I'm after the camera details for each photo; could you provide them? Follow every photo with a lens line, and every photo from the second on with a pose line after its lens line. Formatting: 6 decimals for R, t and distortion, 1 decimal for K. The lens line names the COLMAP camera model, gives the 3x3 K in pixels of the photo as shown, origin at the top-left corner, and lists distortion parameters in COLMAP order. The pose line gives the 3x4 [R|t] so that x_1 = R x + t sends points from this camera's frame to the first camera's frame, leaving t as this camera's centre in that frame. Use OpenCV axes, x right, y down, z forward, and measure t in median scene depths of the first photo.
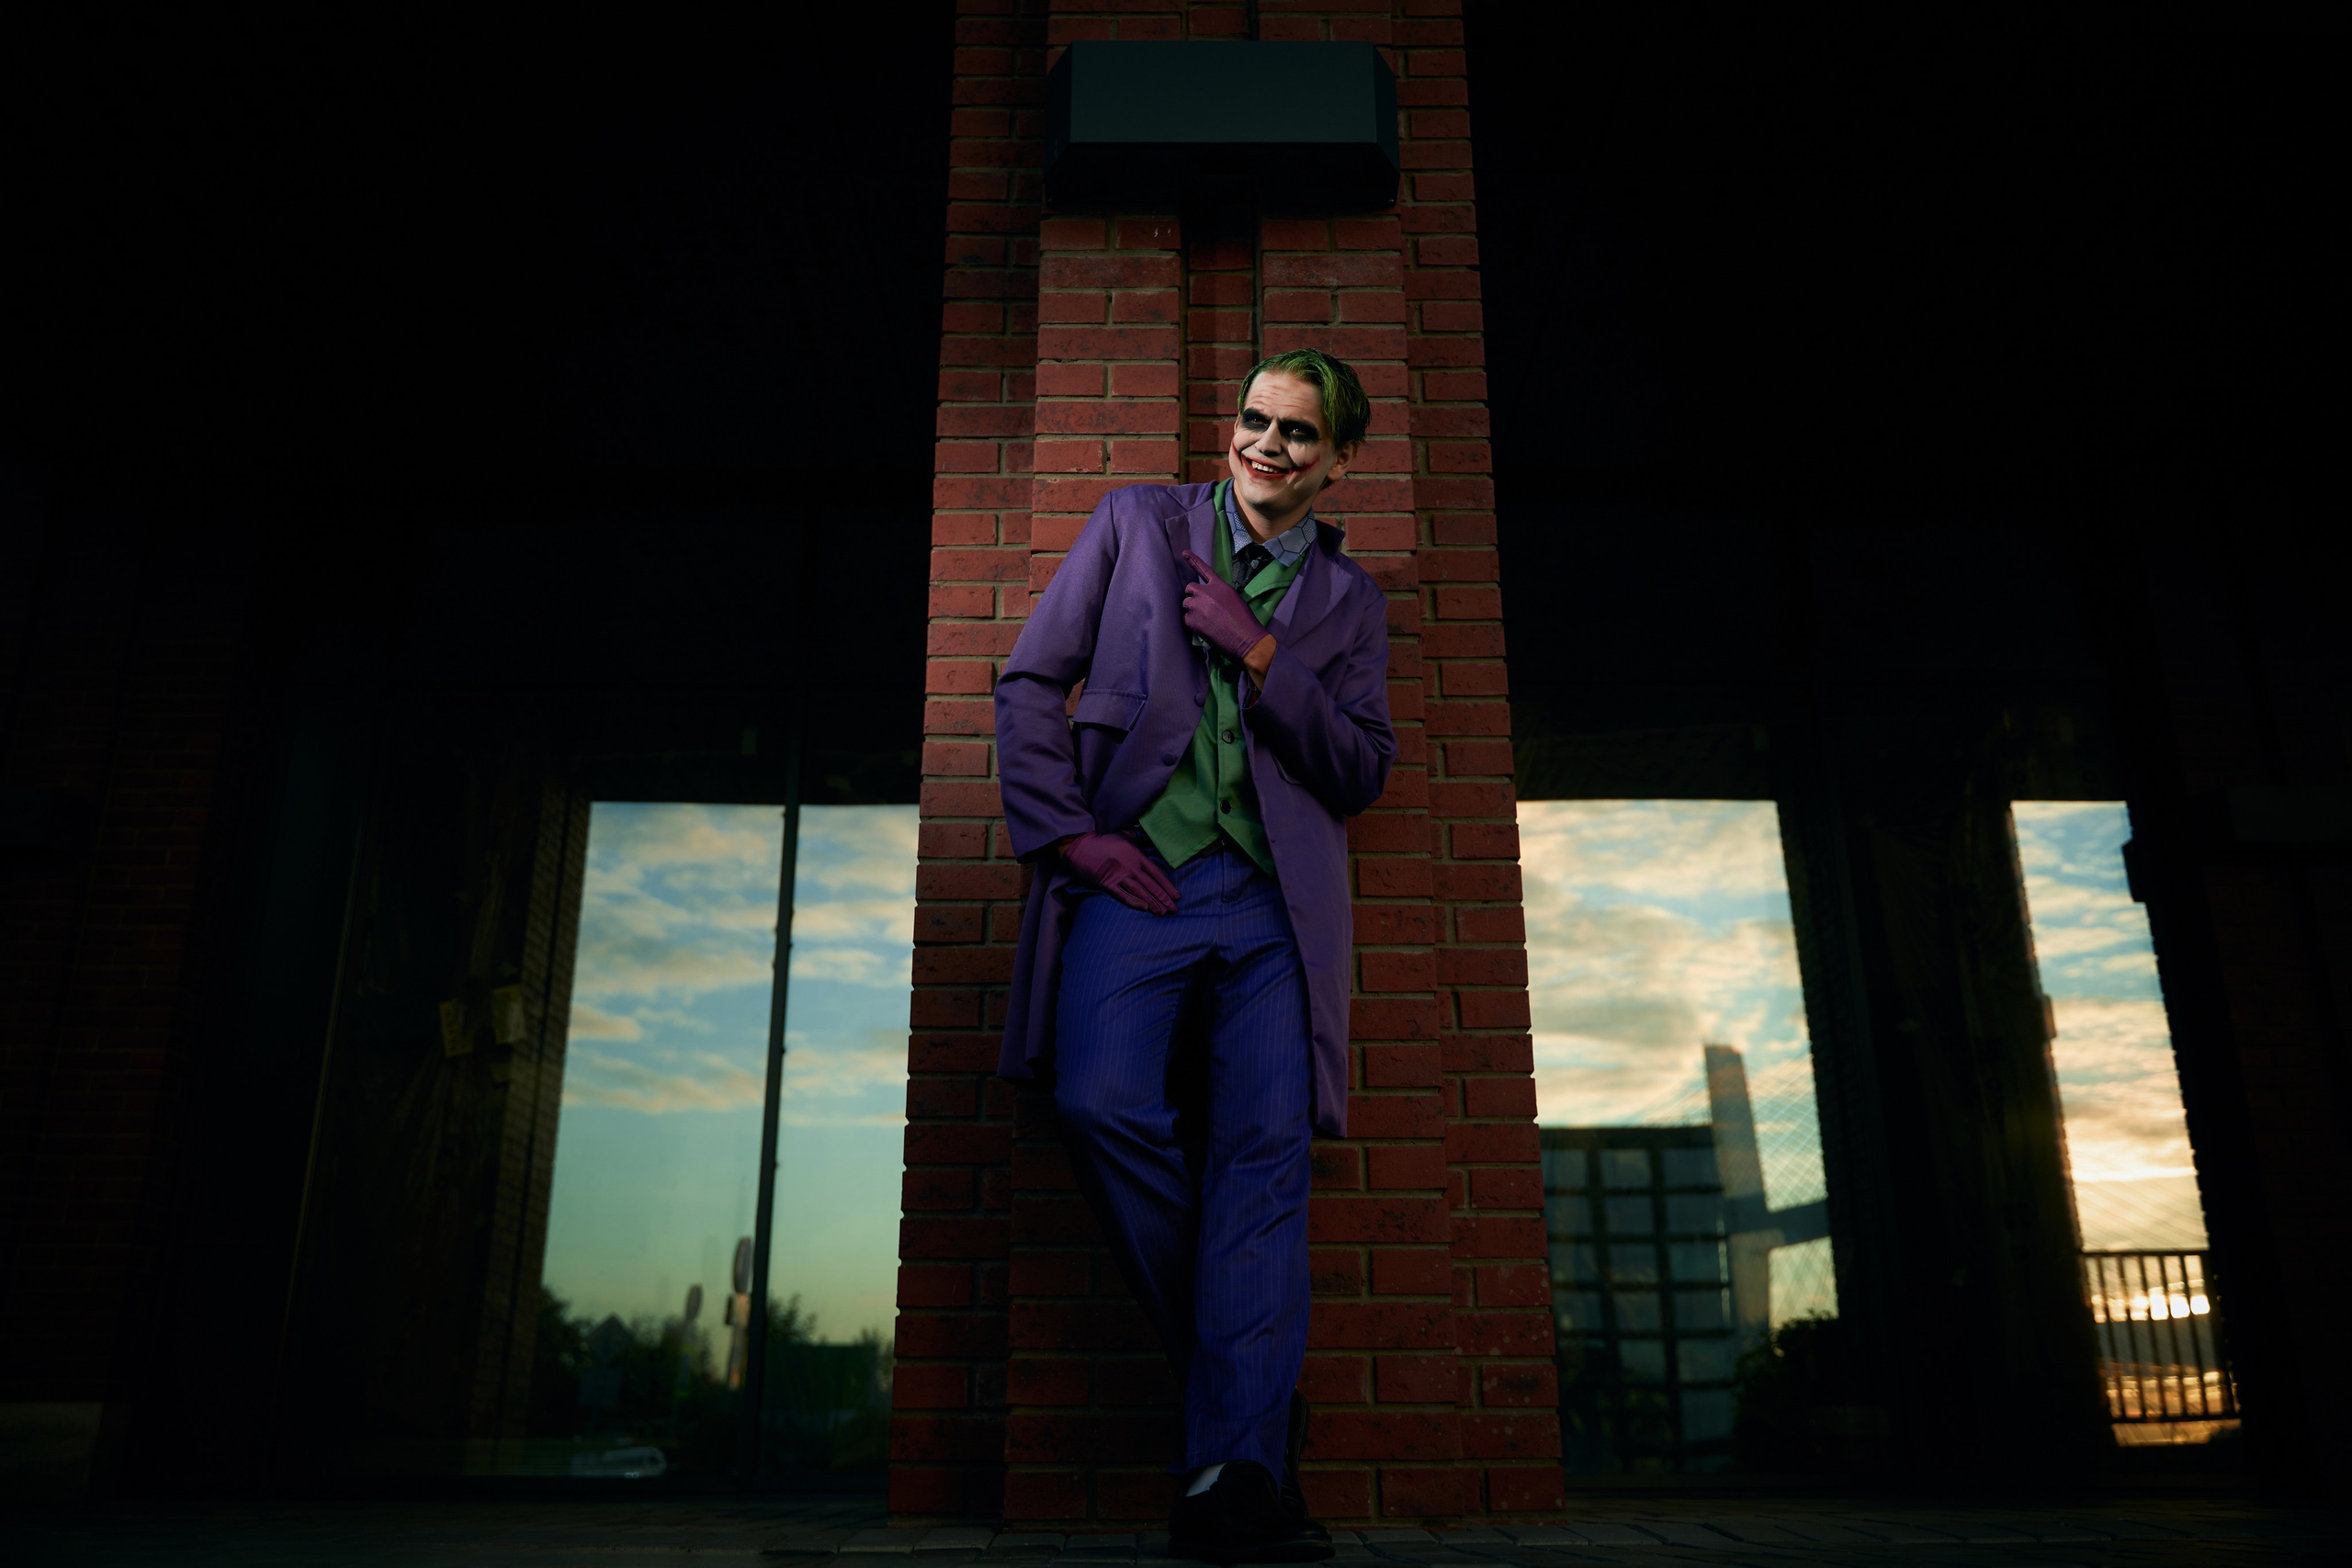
lens RADIAL K [[1908.4, 0, 1176.0], [0, 1908.4, 784.0], [0, 0, 1]] dist [-0.007850, 0.004887]
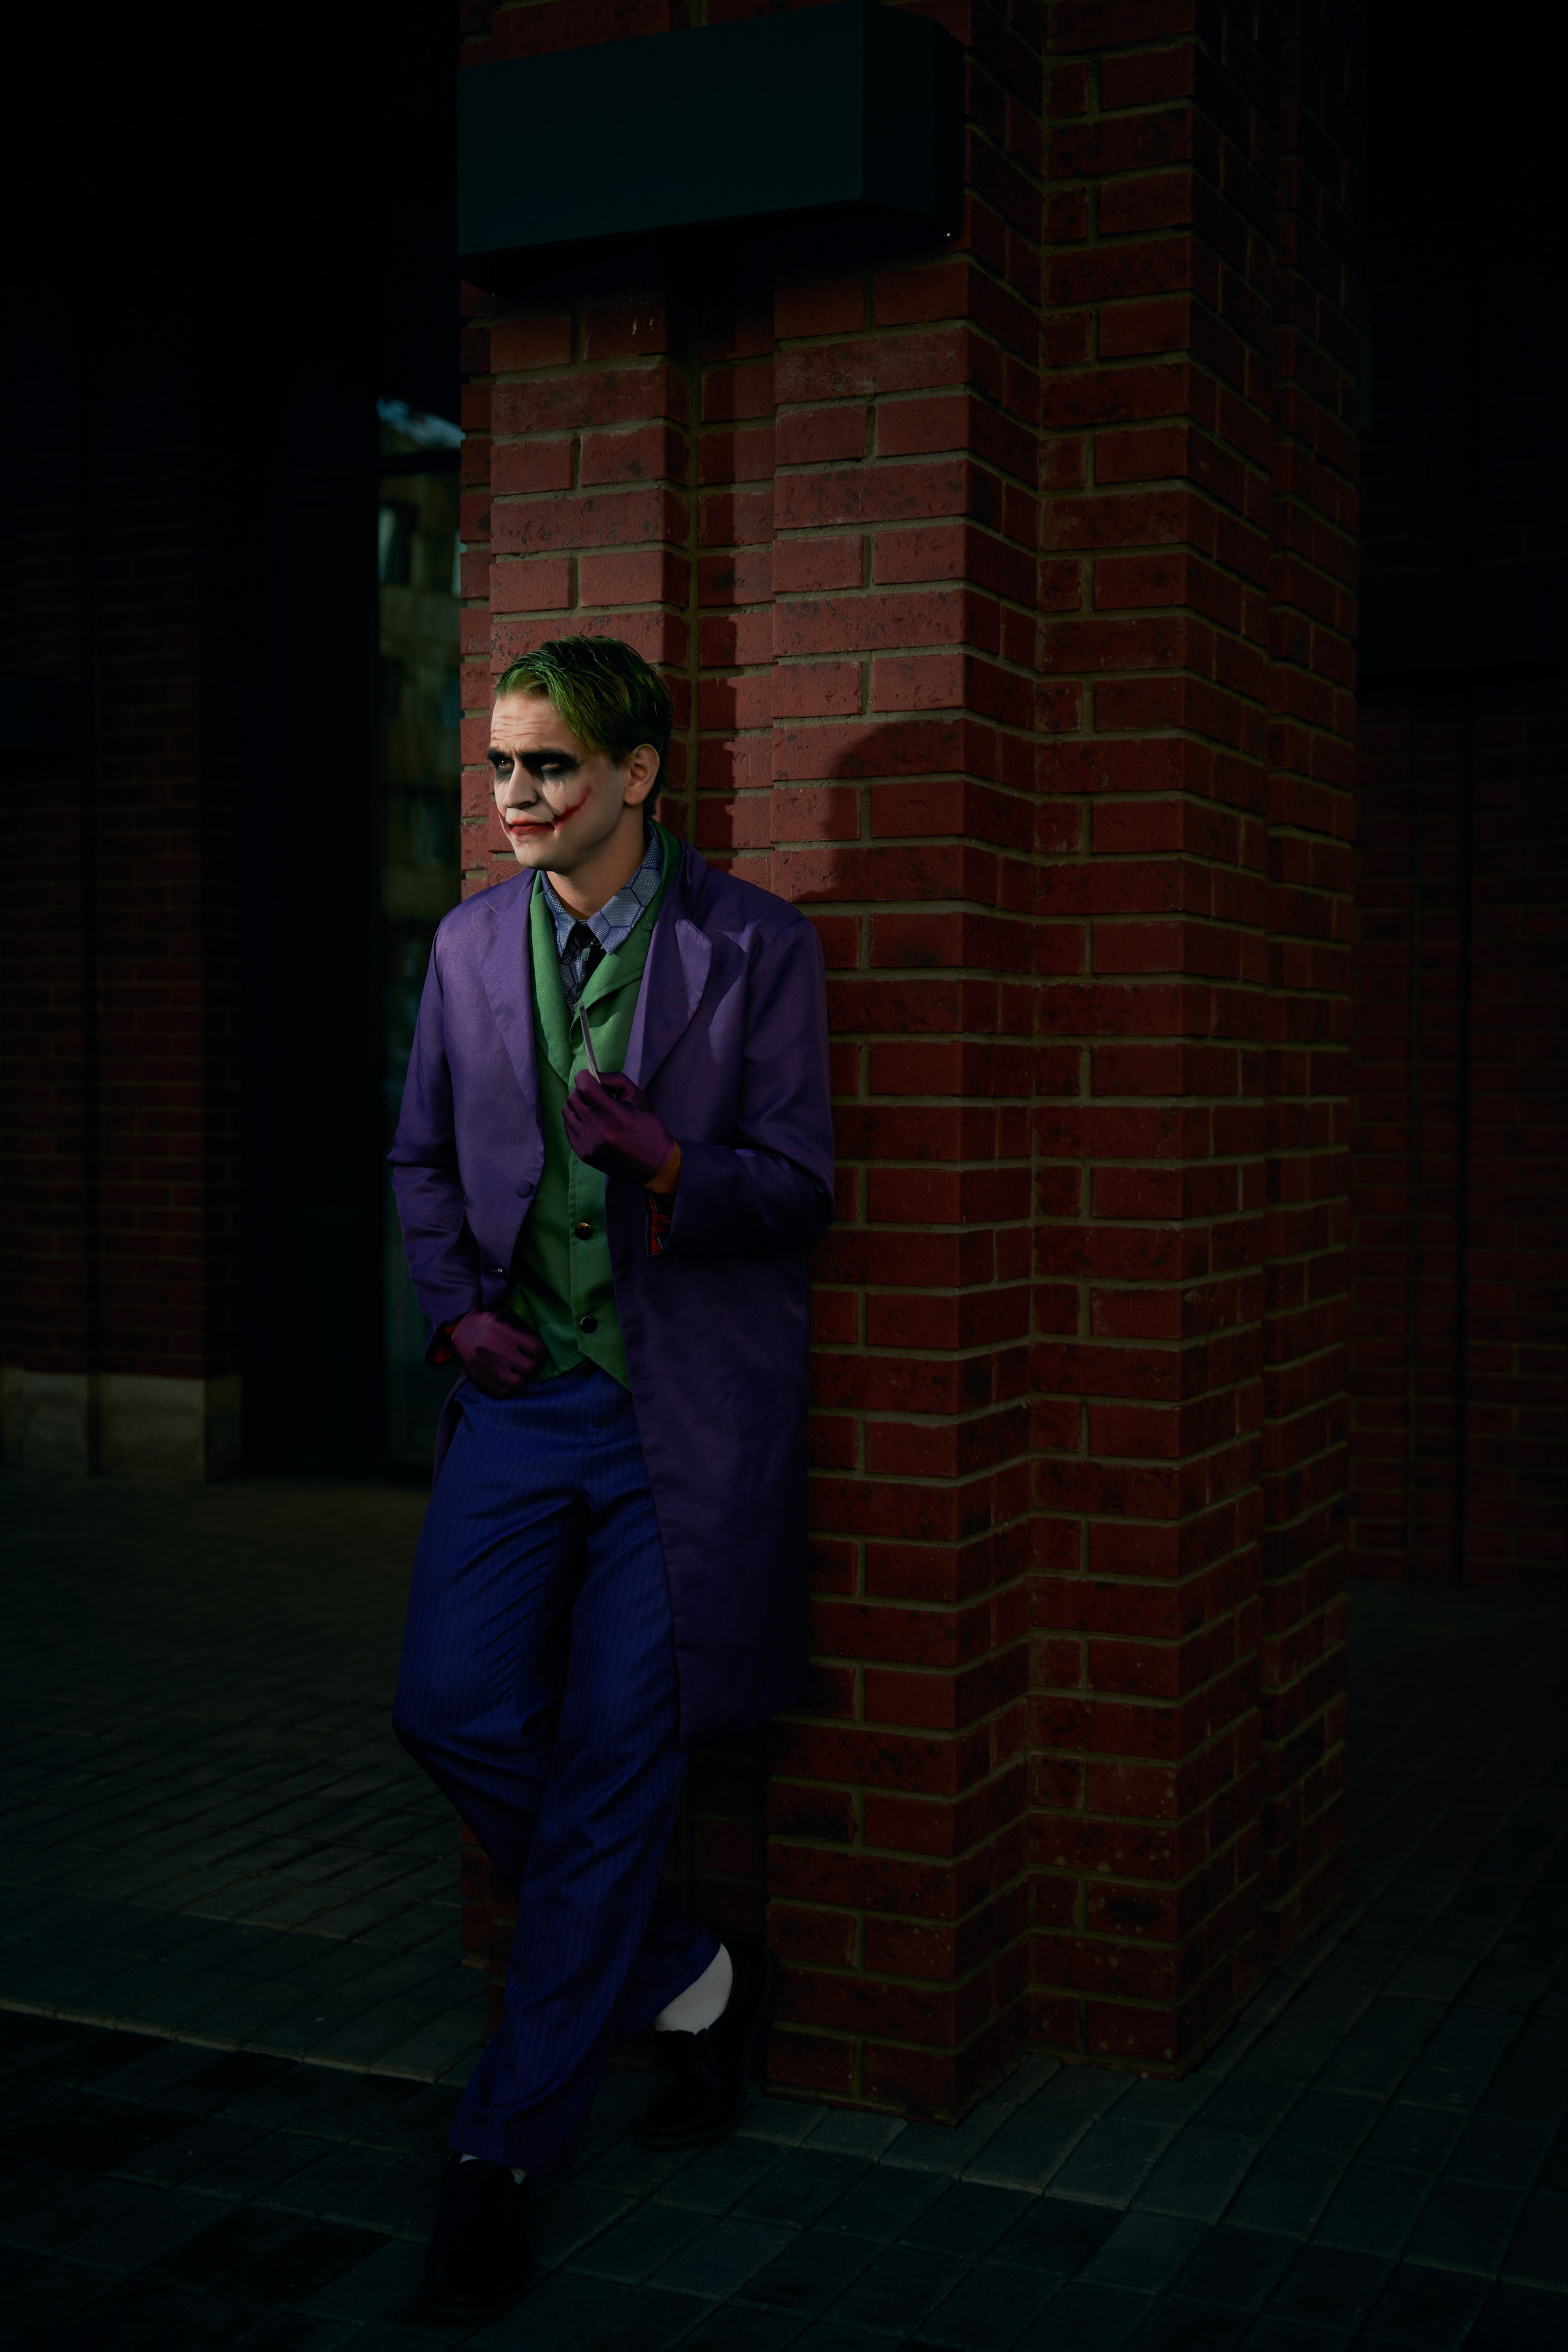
lens RADIAL K [[2845.2, 0, 784.0], [0, 2845.2, 1176.0], [0, 0, 1]] dist [0.028715, 0.019914]
pose [[0.899337, 0.023894, -0.436602, 0.499590], [0.144229, 0.926412, 0.347791, -0.359901], [0.412783, -0.375752, 0.829711, 0.057519]]
